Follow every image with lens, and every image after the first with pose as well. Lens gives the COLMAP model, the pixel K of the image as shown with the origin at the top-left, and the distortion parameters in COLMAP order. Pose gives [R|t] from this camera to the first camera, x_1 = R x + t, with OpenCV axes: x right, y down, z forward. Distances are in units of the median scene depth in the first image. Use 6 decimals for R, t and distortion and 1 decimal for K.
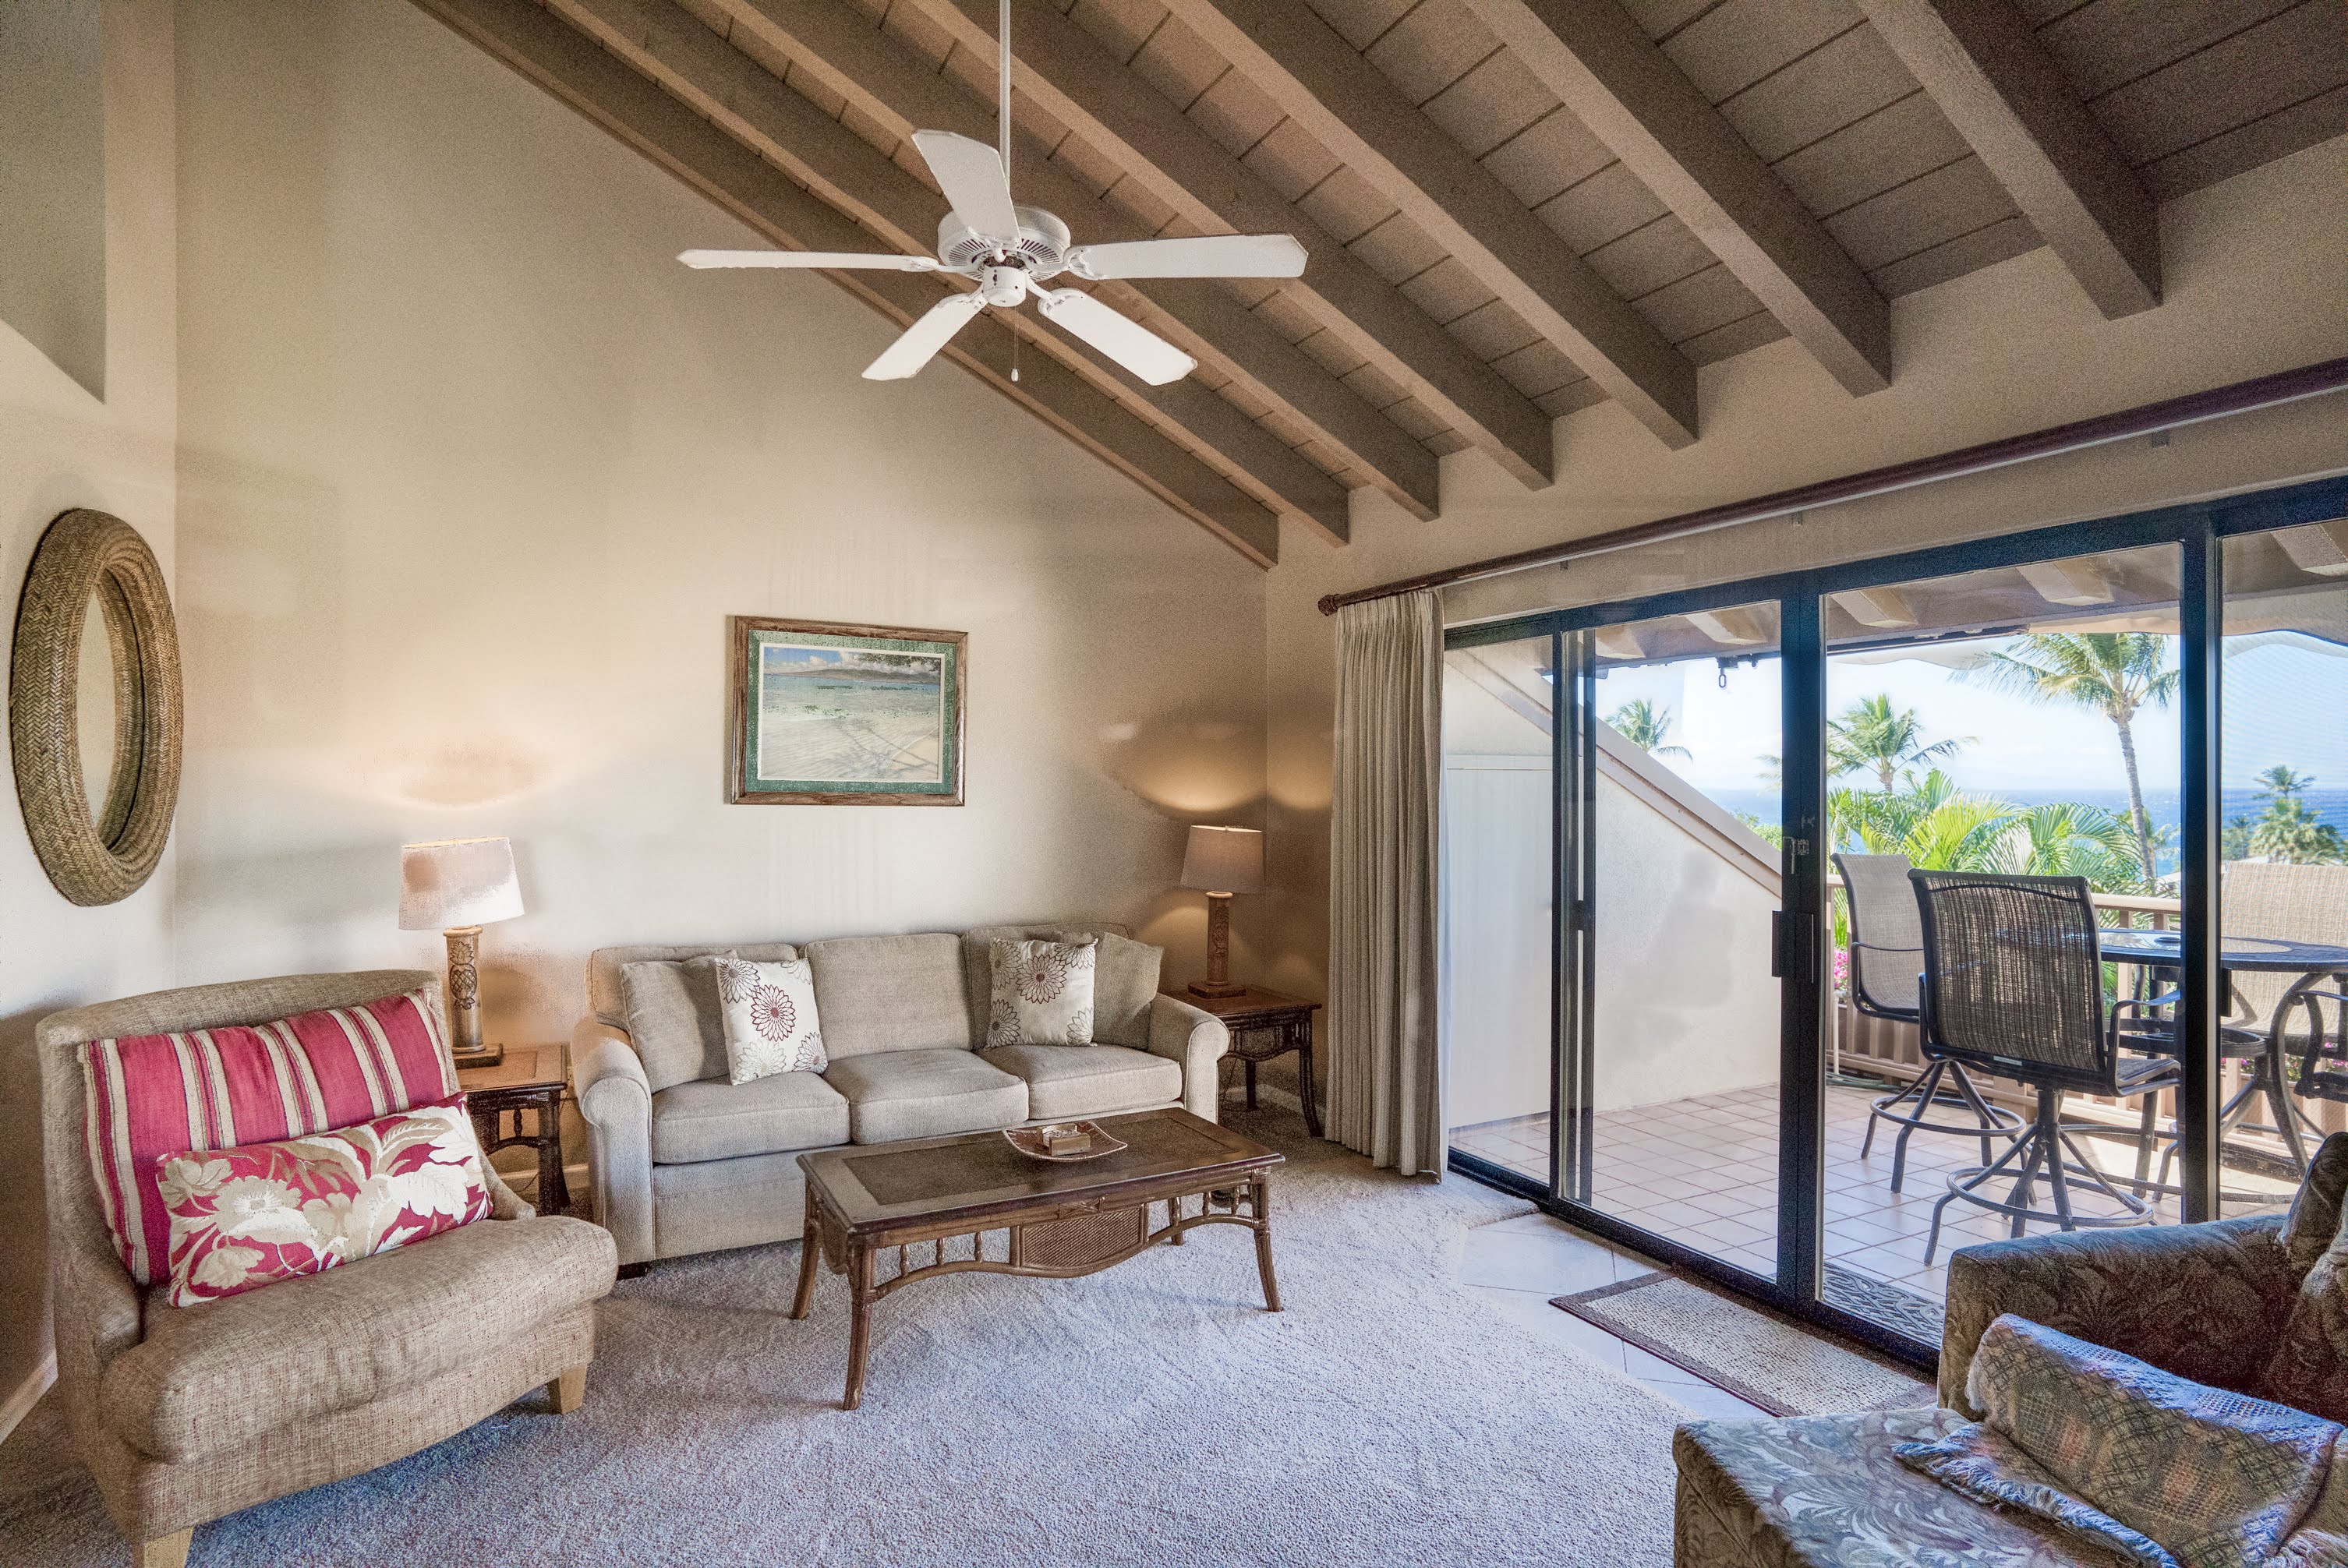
lens RADIAL K [[1241.6, 0, 1157.8], [0, 1241.6, 787.8], [0, 0, 1]] dist [-0.061261, 0.034635]
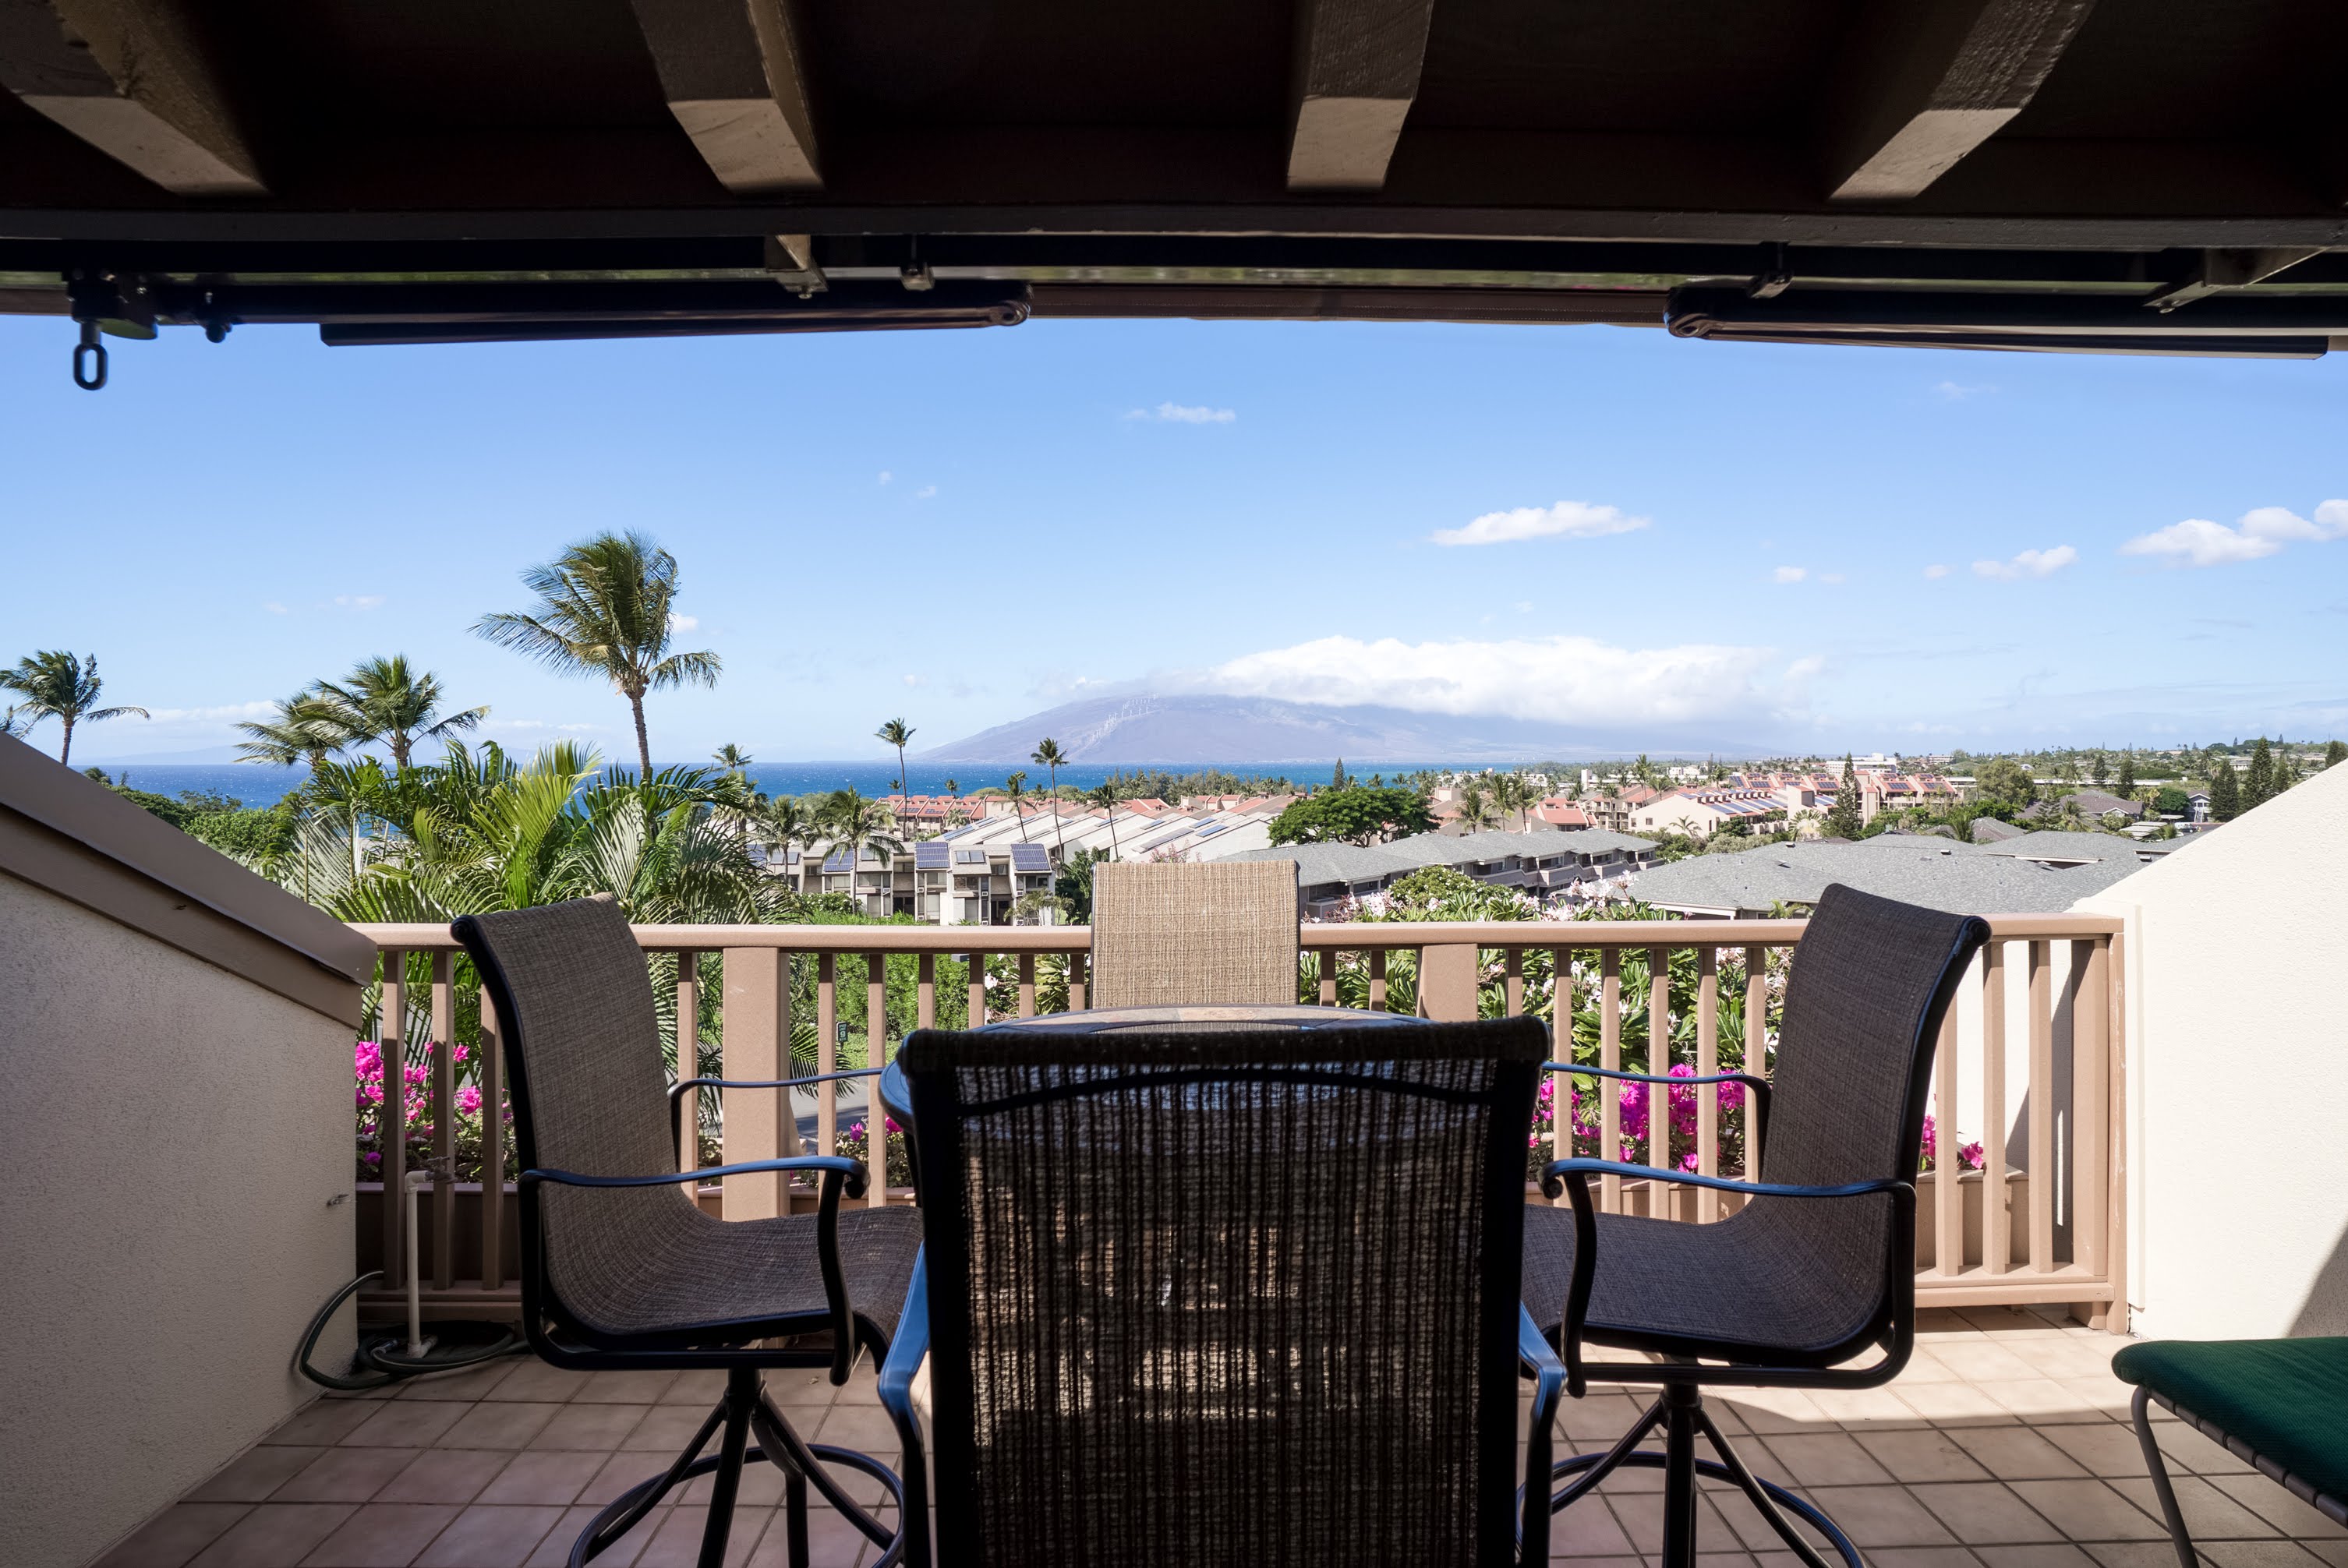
lens RADIAL K [[1241.6, 0, 1165.3], [0, 1241.6, 783.5], [0, 0, 1]] dist [-0.061261, 0.034635]
pose [[0.453362, -0.015182, 0.891197, 0.049804], [0.000283, 0.999857, 0.016890, 0.000493], [-0.891327, -0.007405, 0.453301, 0.089970]]
